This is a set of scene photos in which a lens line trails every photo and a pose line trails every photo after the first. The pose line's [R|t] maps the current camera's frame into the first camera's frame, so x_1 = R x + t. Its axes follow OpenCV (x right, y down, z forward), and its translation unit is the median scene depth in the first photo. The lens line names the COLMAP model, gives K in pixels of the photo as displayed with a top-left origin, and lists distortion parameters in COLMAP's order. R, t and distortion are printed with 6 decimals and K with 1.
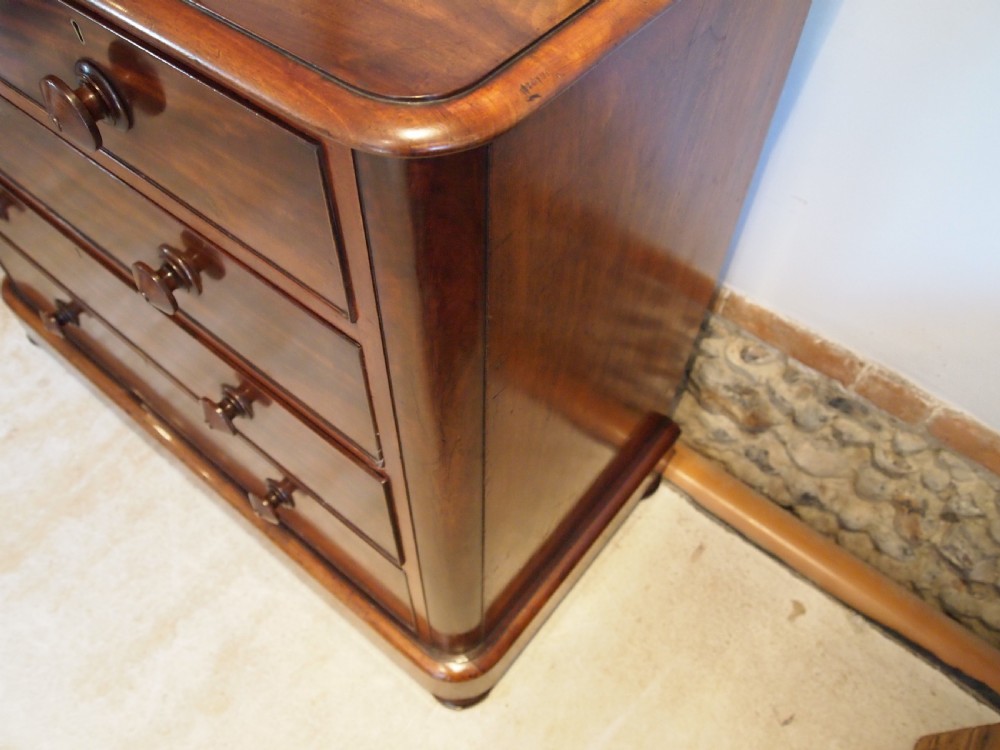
lens RADIAL K [[789.5, 0, 502.3], [0, 789.5, 376.7], [0, 0, 1]] dist [-0.050580, 0.001447]
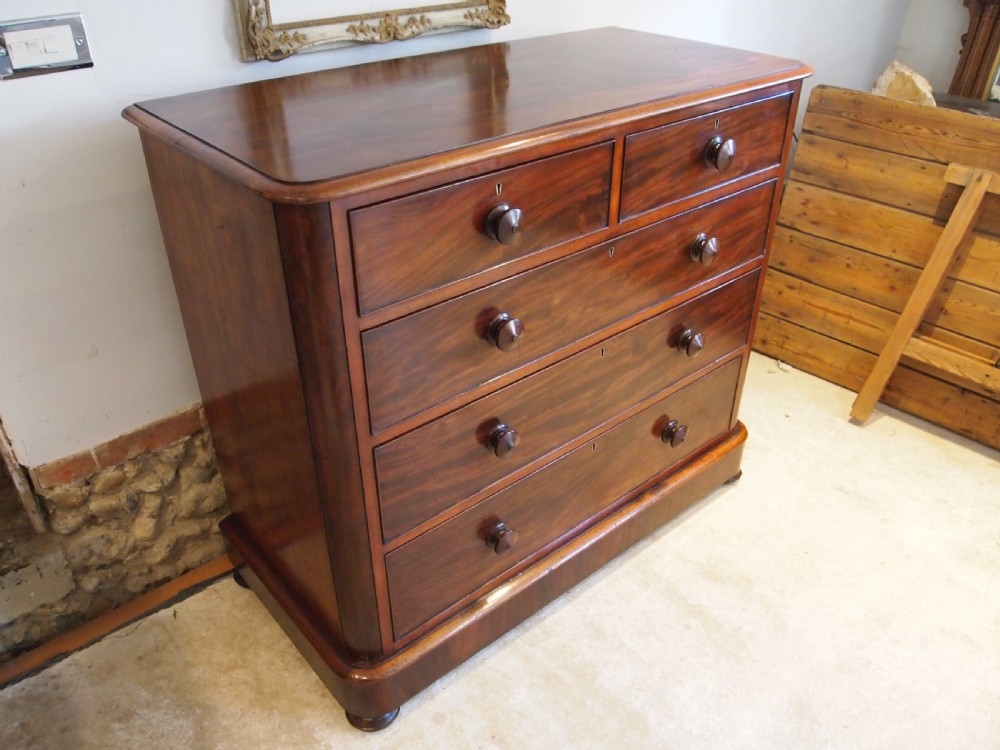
lens RADIAL K [[795.8, 0, 500.0], [0, 795.8, 375.0], [0, 0, 1]] dist [-0.050195, 0.001477]
pose [[0.193056, -0.547323, 0.814351, -1.389160], [0.800430, 0.567875, 0.191911, -0.440712], [-0.567486, 0.614781, 0.547726, 0.190208]]
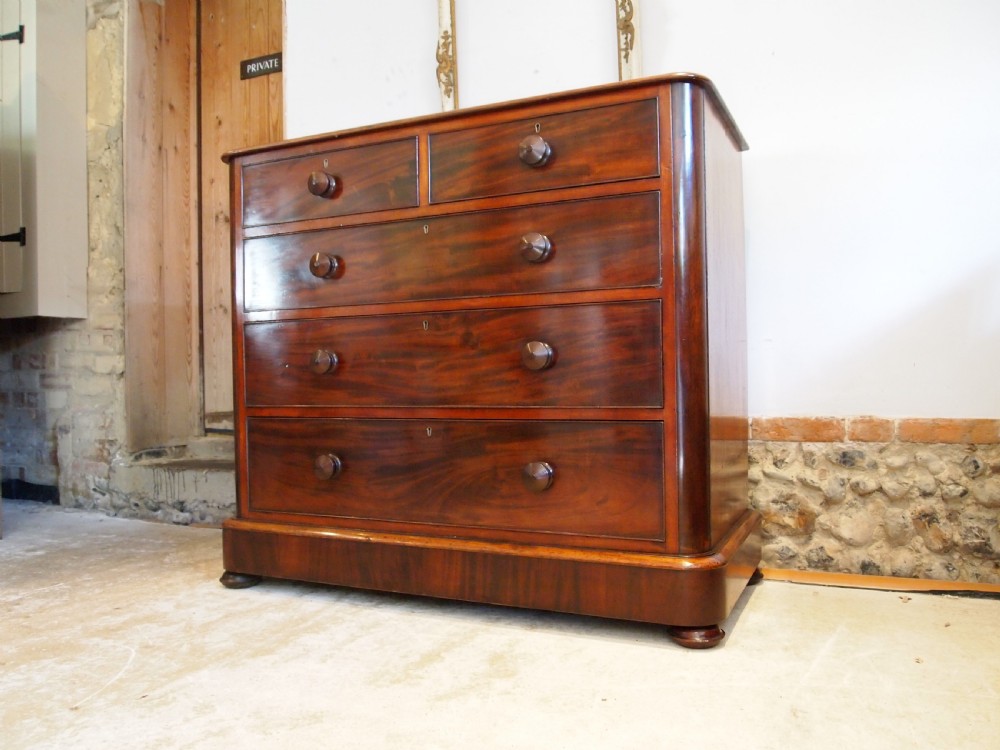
lens RADIAL K [[795.8, 0, 504.8], [0, 795.8, 376.8], [0, 0, 1]] dist [-0.049157, 0.002018]
pose [[0.970636, -0.041005, 0.237034, -0.582636], [0.215792, 0.583862, -0.782649, 0.992157], [-0.106303, 0.810817, 0.575566, 0.020871]]
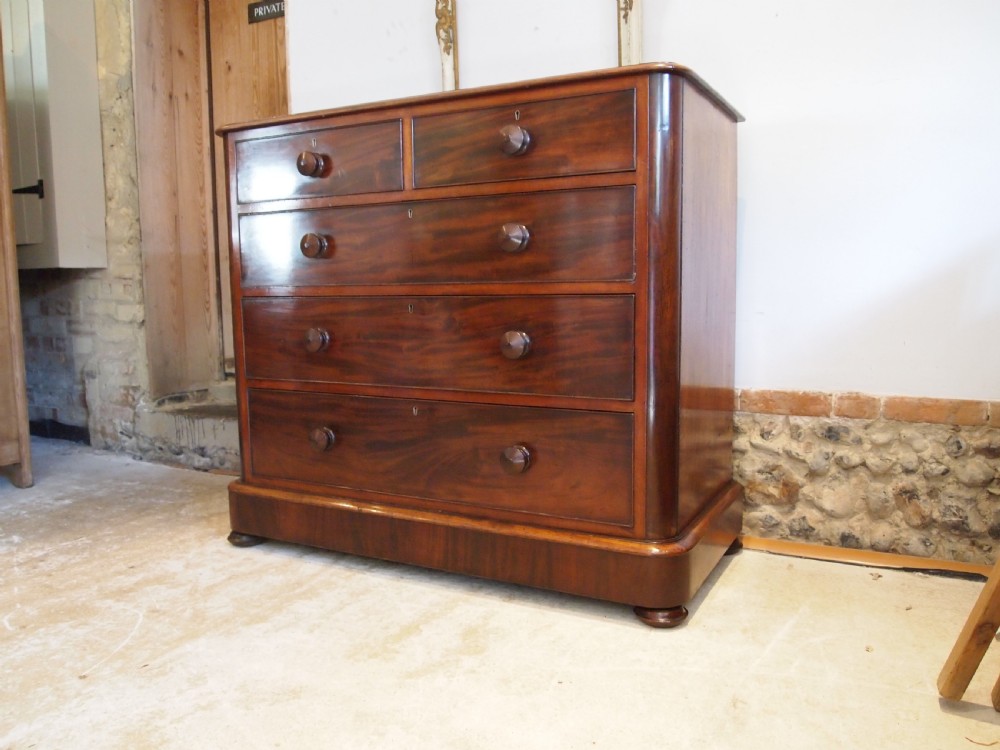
lens RADIAL K [[795.8, 0, 504.8], [0, 795.8, 376.8], [0, 0, 1]] dist [-0.049157, 0.002018]
pose [[0.981184, -0.057366, 0.184355, -0.493252], [0.174823, 0.669218, -0.722208, 0.964137], [-0.081943, 0.740848, 0.666655, -0.103738]]
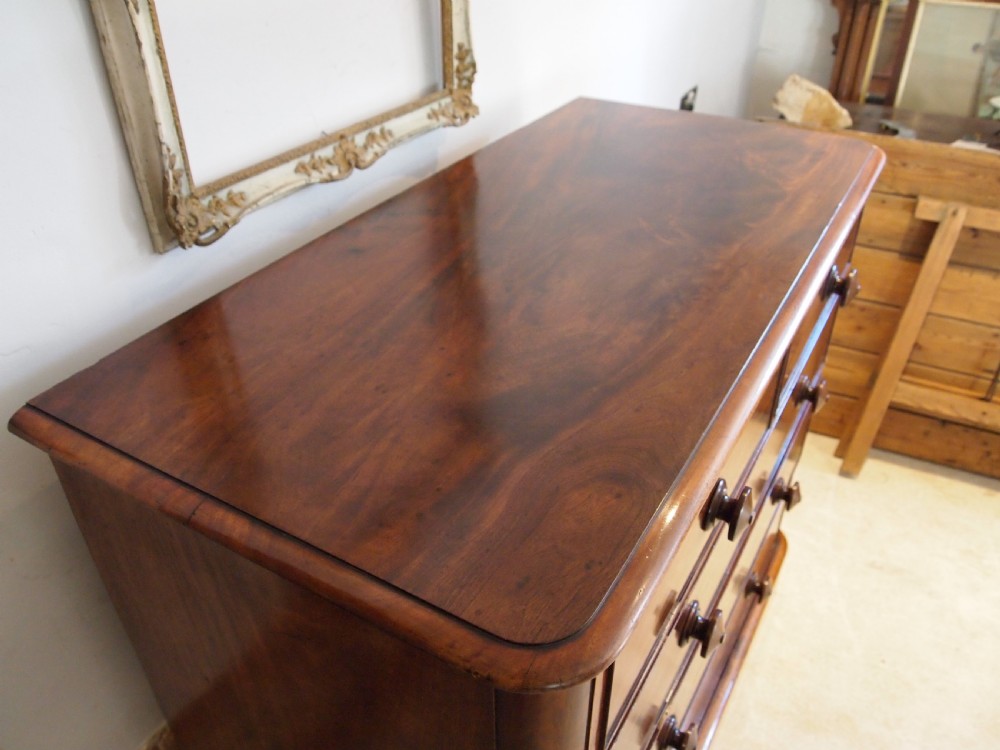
lens RADIAL K [[795.8, 0, 504.8], [0, 795.8, 376.8], [0, 0, 1]] dist [-0.049157, 0.002018]
pose [[-0.139613, -0.578822, 0.803413, -0.954704], [0.808785, 0.401450, 0.429772, -0.795159], [-0.571292, 0.709791, 0.412095, 0.356317]]
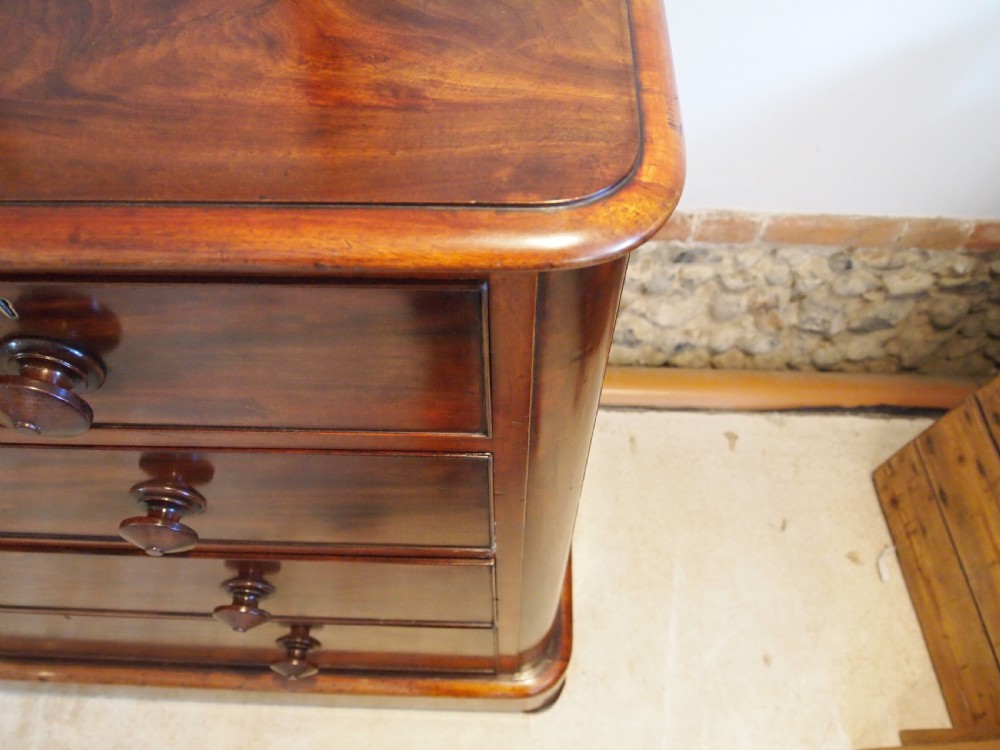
lens RADIAL K [[788.1, 0, 504.2], [0, 788.1, 374.2], [0, 0, 1]] dist [-0.044840, -0.008580]
pose [[0.796733, -0.522504, 0.303653, -0.174952], [0.503211, 0.851837, 0.145440, -0.106519], [-0.334656, 0.036925, 0.941617, 0.058479]]
